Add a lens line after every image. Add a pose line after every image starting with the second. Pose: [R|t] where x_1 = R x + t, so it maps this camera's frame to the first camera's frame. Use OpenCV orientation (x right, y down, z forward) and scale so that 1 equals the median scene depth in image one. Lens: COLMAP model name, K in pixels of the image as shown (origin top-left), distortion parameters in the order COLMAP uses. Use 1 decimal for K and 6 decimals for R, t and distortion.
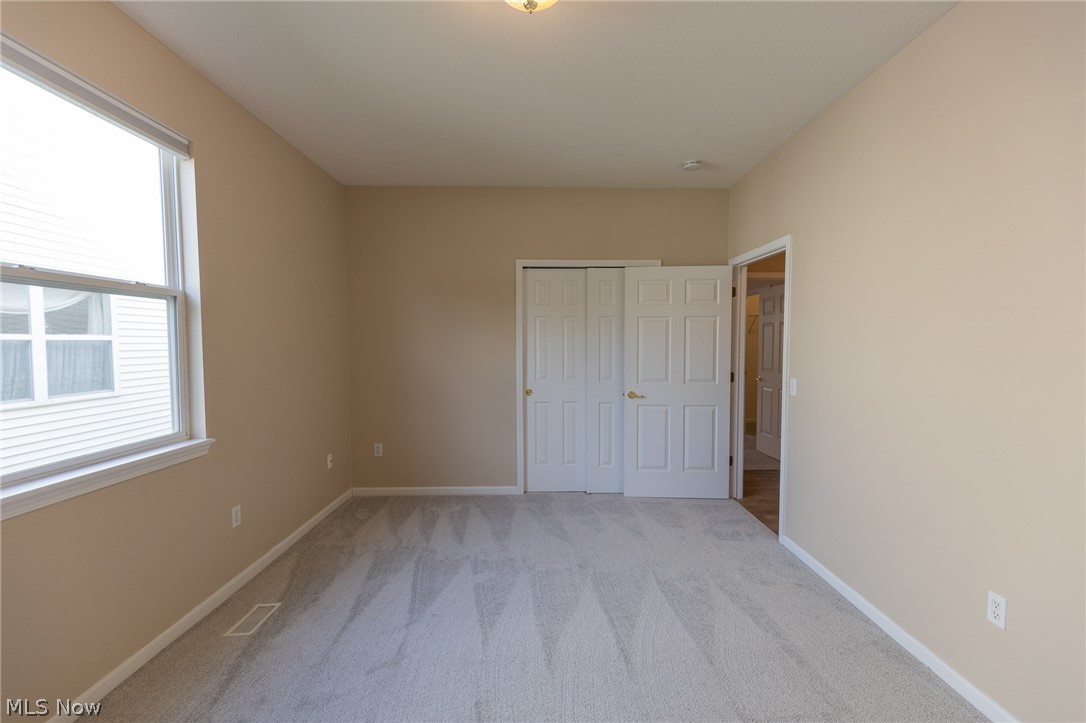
lens RADIAL K [[484.8, 0, 569.0], [0, 484.8, 366.8], [0, 0, 1]] dist [0.019836, -0.000555]
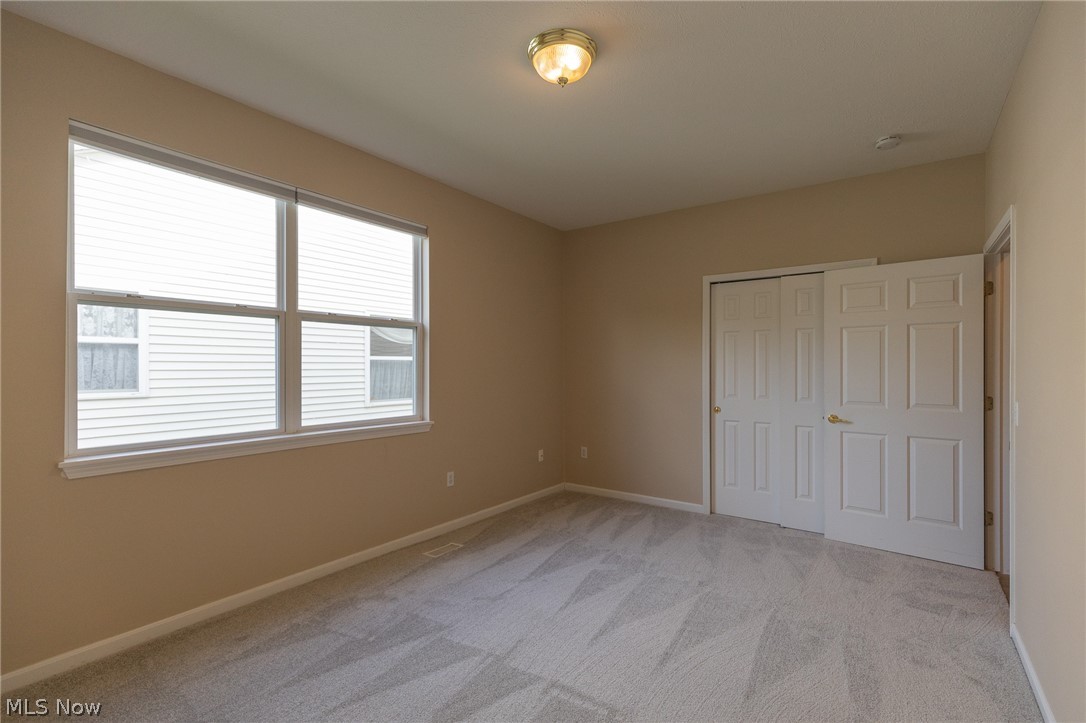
lens RADIAL K [[511.8, 0, 576.0], [0, 511.8, 368.2], [0, 0, 1]] dist [0.014757, -0.000537]
pose [[0.807365, 0.001709, -0.590050, 0.338783], [-0.031221, 0.998719, -0.039828, 0.021844], [0.589226, 0.050578, 0.806384, -0.000645]]
